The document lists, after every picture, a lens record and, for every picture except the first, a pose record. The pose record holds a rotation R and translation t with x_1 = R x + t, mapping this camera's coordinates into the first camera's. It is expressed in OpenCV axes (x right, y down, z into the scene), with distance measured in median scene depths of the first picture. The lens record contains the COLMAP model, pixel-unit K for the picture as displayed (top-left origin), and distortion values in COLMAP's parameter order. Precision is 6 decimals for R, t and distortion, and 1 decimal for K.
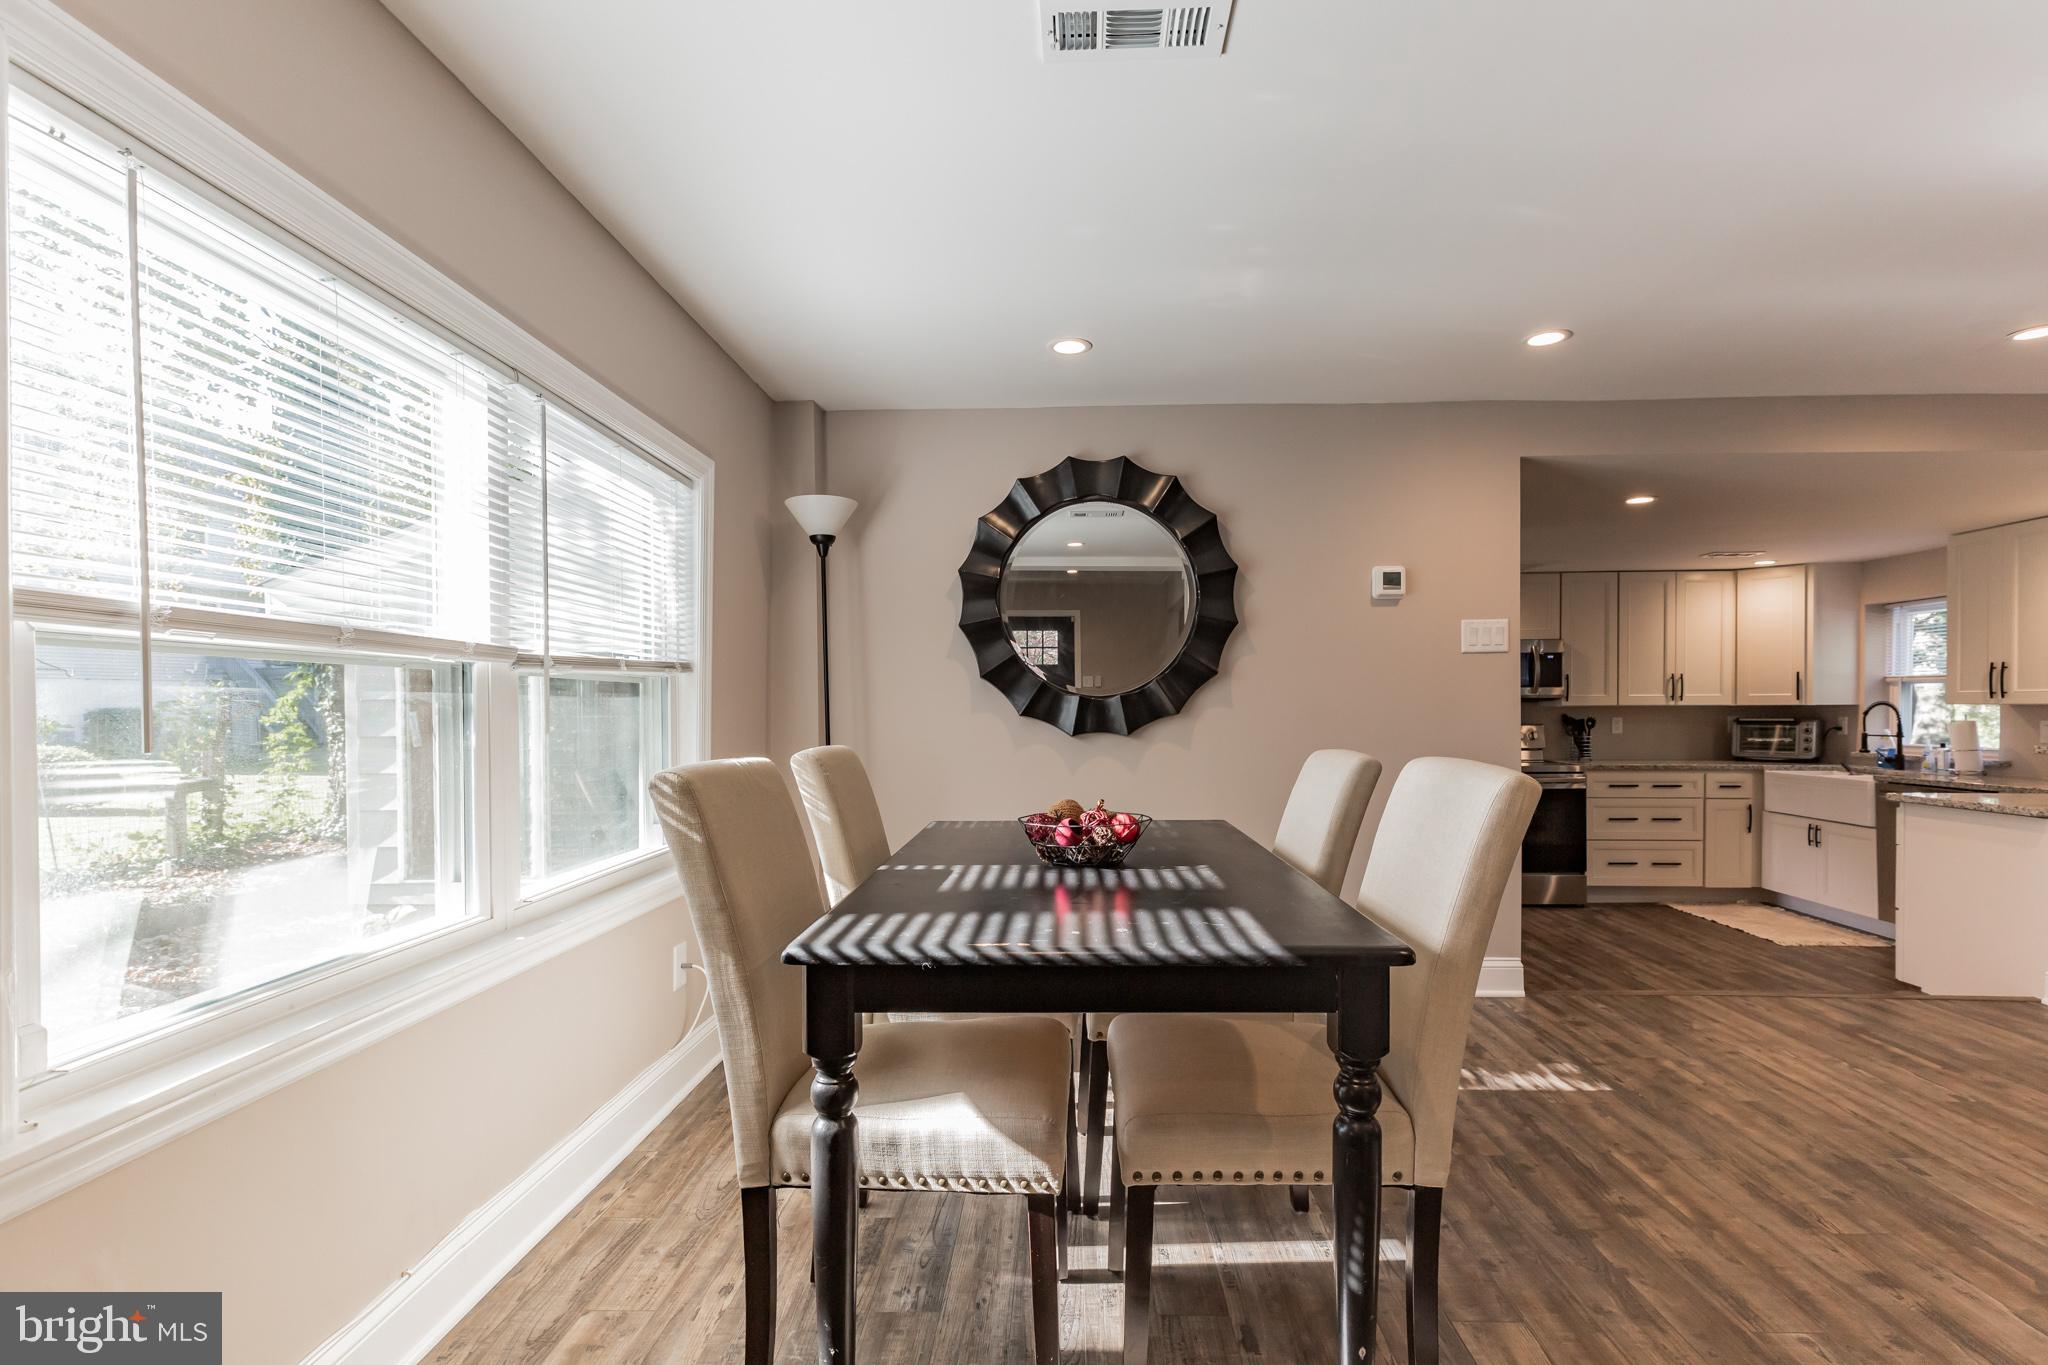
lens RADIAL K [[980.0, 0, 1031.6], [0, 980.0, 716.1], [0, 0, 1]] dist [-0.000898, -0.000083]
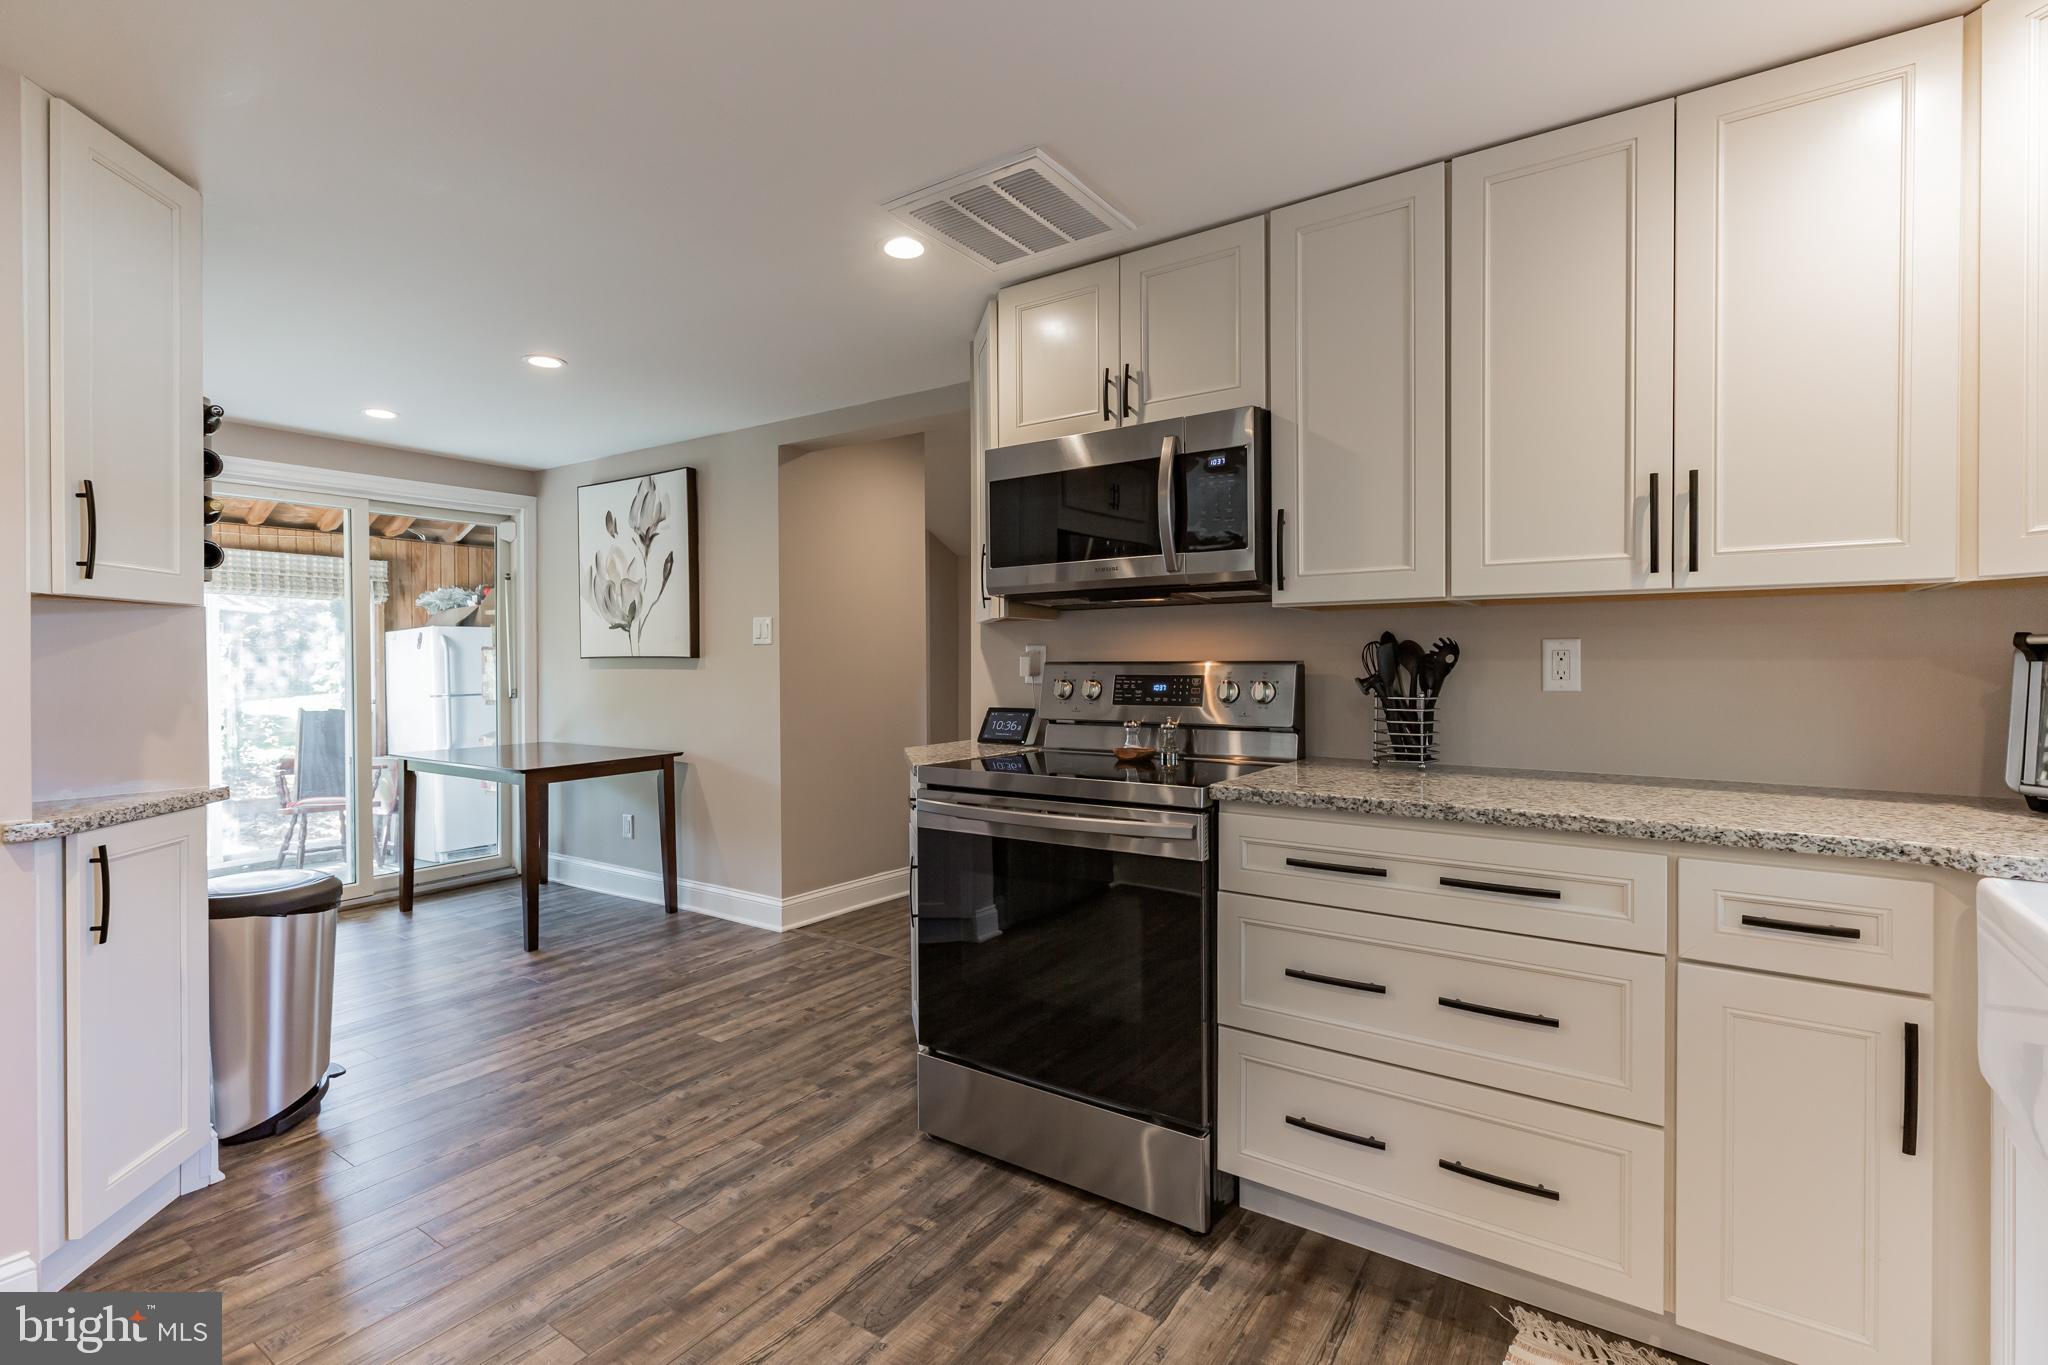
lens RADIAL K [[911.9, 0, 952.9], [0, 911.9, 681.7], [0, 0, 1]] dist [-0.001687, -0.000072]
pose [[0.833111, 0.003623, -0.553094, 0.674000], [0.001346, 0.999962, 0.008579, 0.013245], [0.553104, -0.007892, 0.833075, 0.725435]]
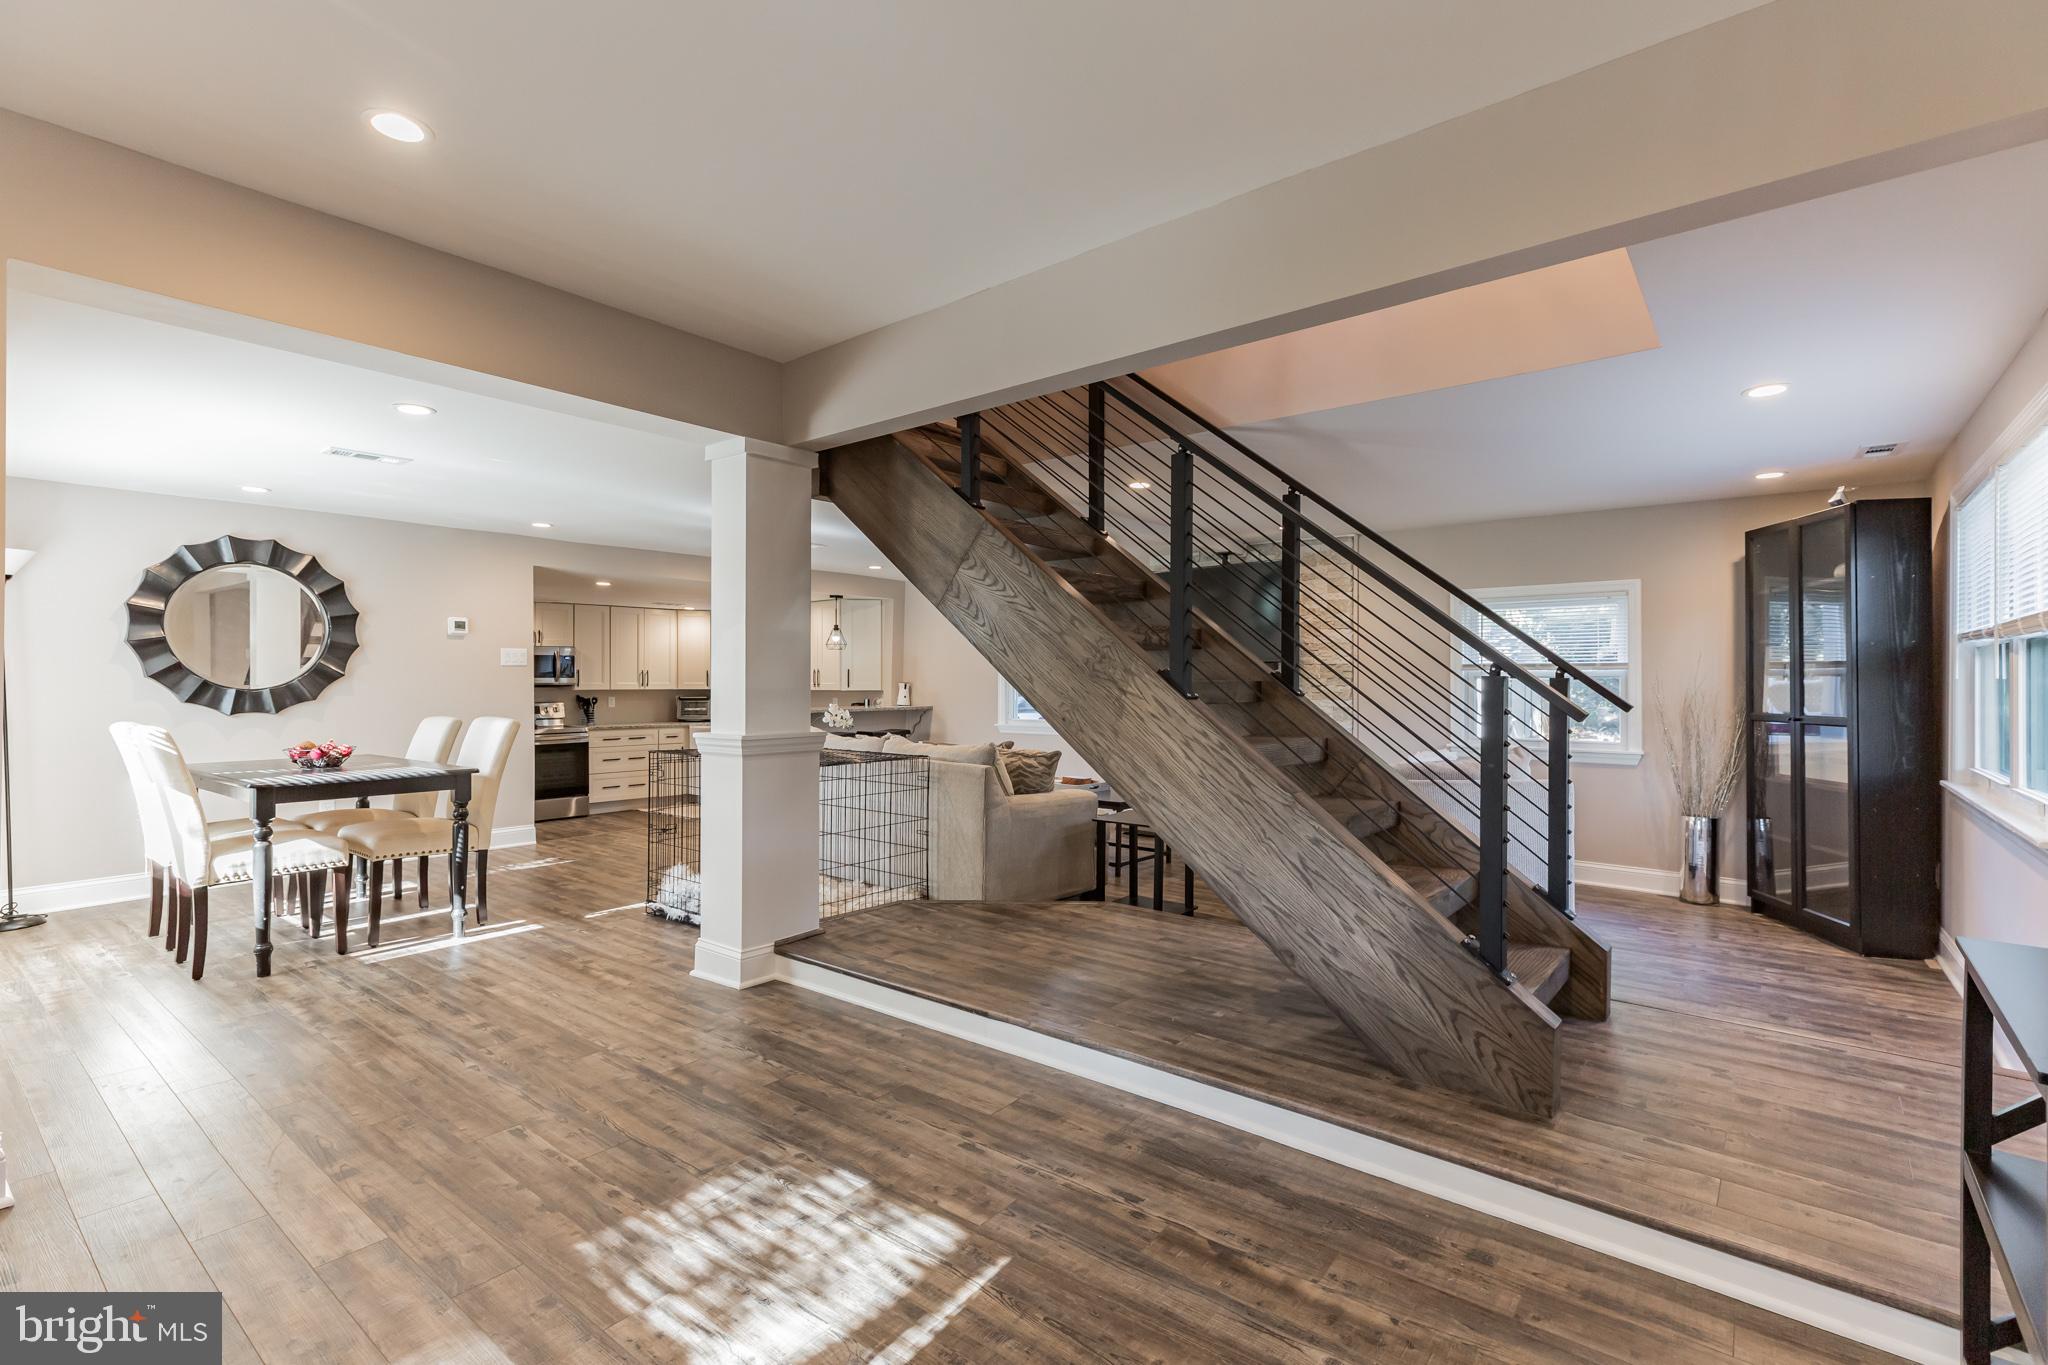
lens RADIAL K [[938.2, 0, 1069.2], [0, 938.2, 681.1], [0, 0, 1]] dist [-0.000856, -0.000271]
pose [[0.584664, 0.004381, 0.811264, -0.222500], [0.004332, 0.999954, -0.008521, -0.009053], [-0.811264, 0.008496, 0.584618, -0.543246]]
